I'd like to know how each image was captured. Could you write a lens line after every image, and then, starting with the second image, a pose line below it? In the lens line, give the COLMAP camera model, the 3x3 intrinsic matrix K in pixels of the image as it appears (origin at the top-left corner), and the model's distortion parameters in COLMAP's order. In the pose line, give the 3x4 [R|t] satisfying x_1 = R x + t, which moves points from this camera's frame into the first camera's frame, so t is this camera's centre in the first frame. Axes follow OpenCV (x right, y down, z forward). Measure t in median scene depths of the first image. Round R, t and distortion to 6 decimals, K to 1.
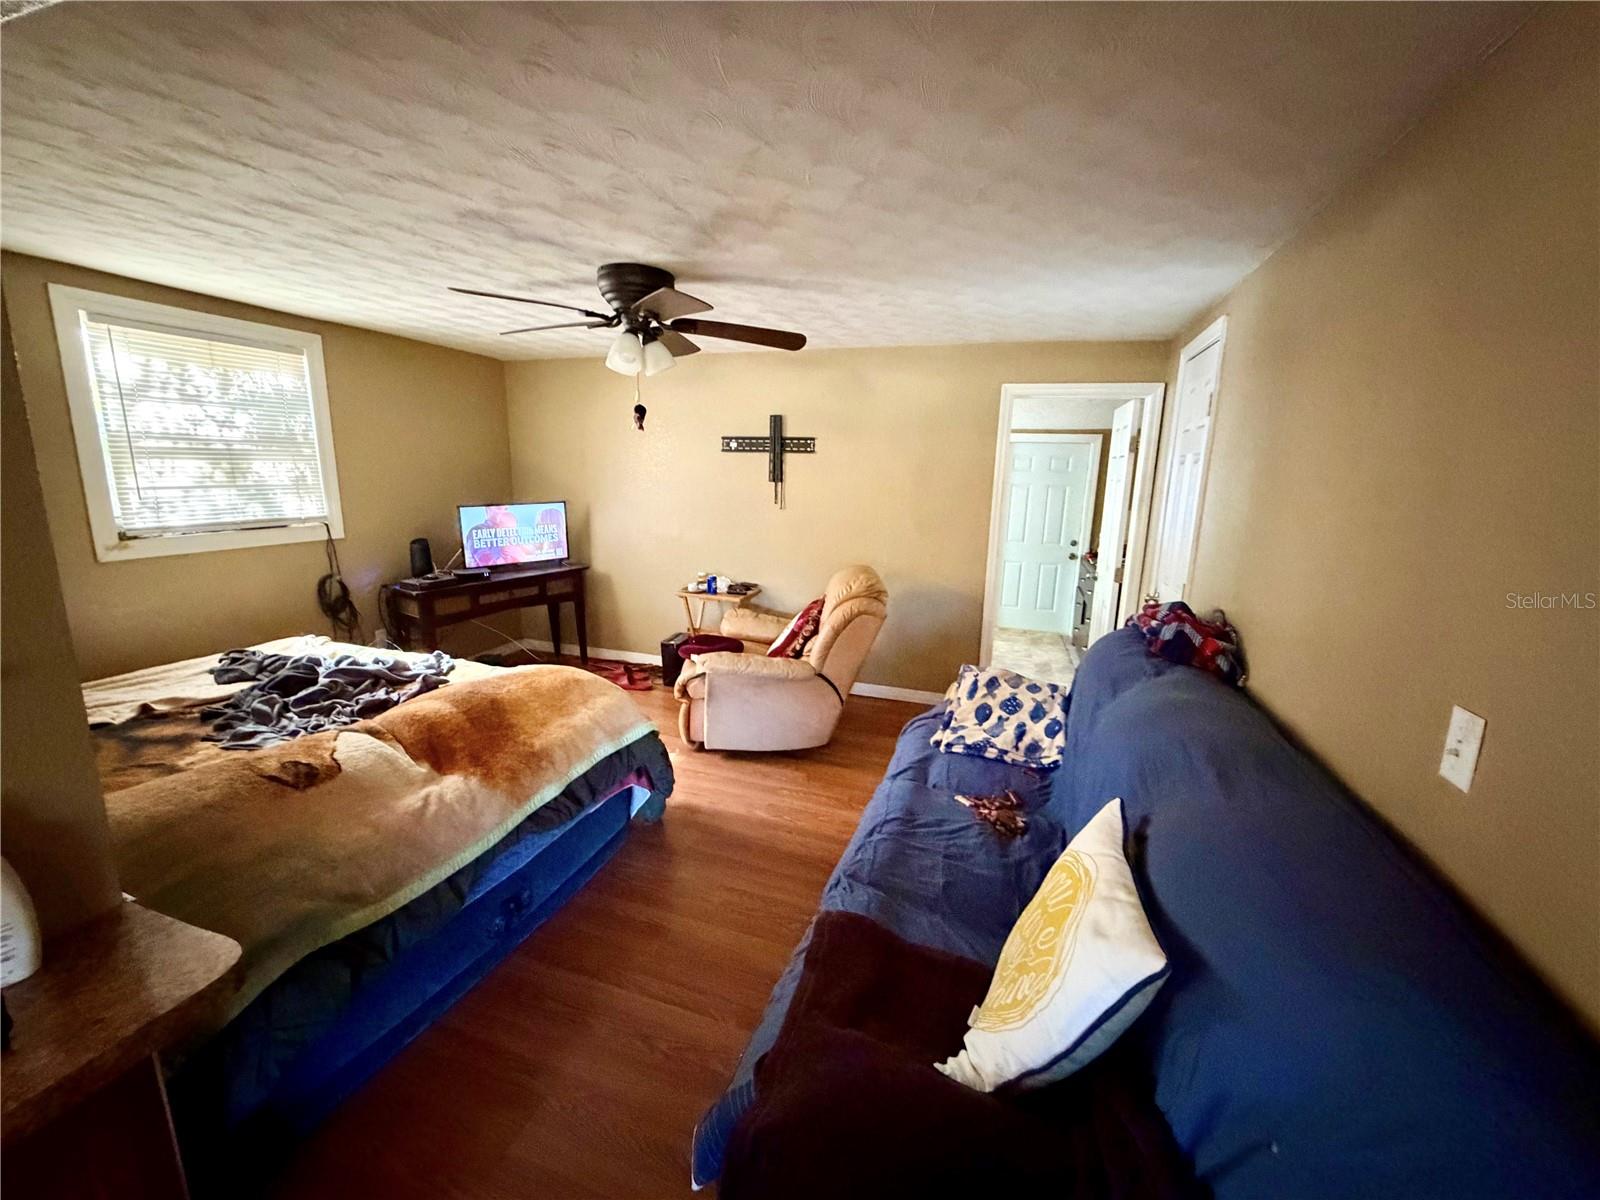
lens RADIAL K [[646.9, 0, 795.8], [0, 646.9, 598.4], [0, 0, 1]] dist [-0.000337, -0.000141]
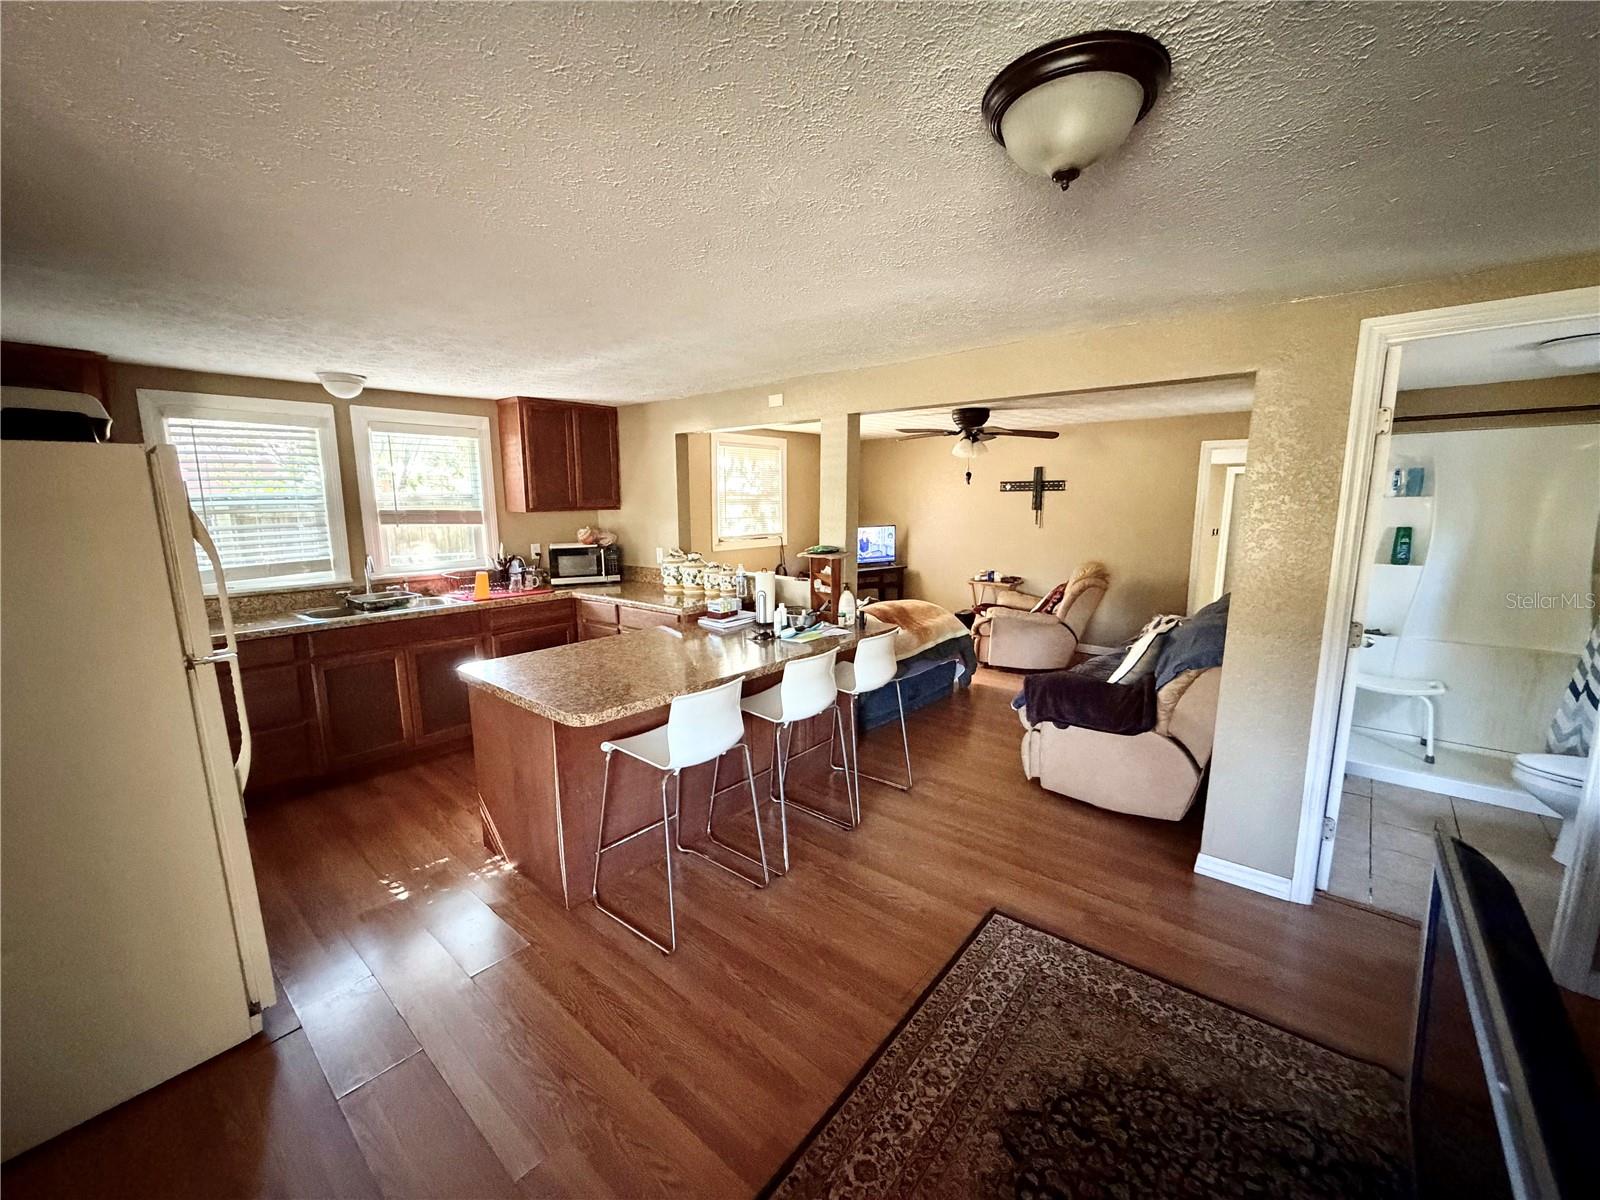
lens RADIAL K [[646.9, 0, 795.8], [0, 646.9, 598.4], [0, 0, 1]] dist [-0.000337, -0.000141]
pose [[0.930802, 0.030143, -0.364279, 0.002591], [-0.048298, 0.997998, -0.040828, 0.152809], [0.362319, 0.055596, 0.930394, -0.797499]]
